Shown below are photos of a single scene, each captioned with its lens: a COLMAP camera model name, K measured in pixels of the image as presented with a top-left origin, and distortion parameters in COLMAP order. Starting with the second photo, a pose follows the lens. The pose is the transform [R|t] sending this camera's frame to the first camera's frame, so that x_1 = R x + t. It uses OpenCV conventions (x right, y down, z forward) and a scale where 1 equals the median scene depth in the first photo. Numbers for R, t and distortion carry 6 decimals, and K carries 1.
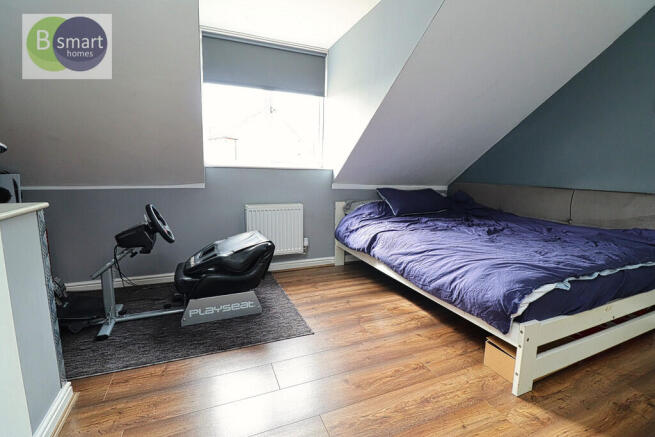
lens RADIAL K [[305.9, 0, 331.1], [0, 305.9, 217.8], [0, 0, 1]] dist [-0.001503, -0.000895]
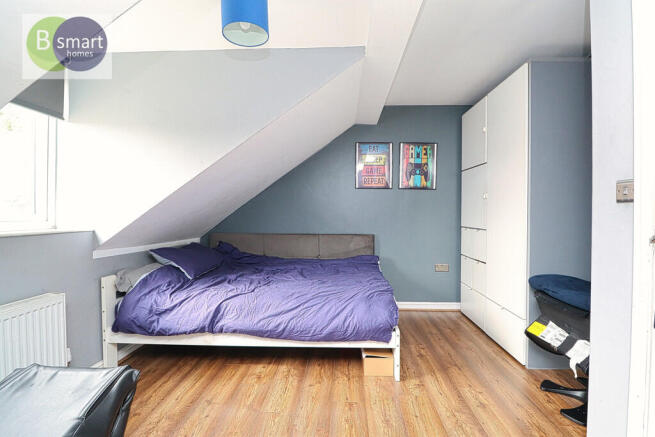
lens RADIAL K [[305.9, 0, 333.4], [0, 305.9, 217.6], [0, 0, 1]] dist [-0.001503, -0.000895]
pose [[0.414505, -0.026600, 0.909658, -0.563490], [0.140601, 0.989443, -0.035135, -0.128960], [-0.899120, 0.142463, 0.413869, 0.365700]]
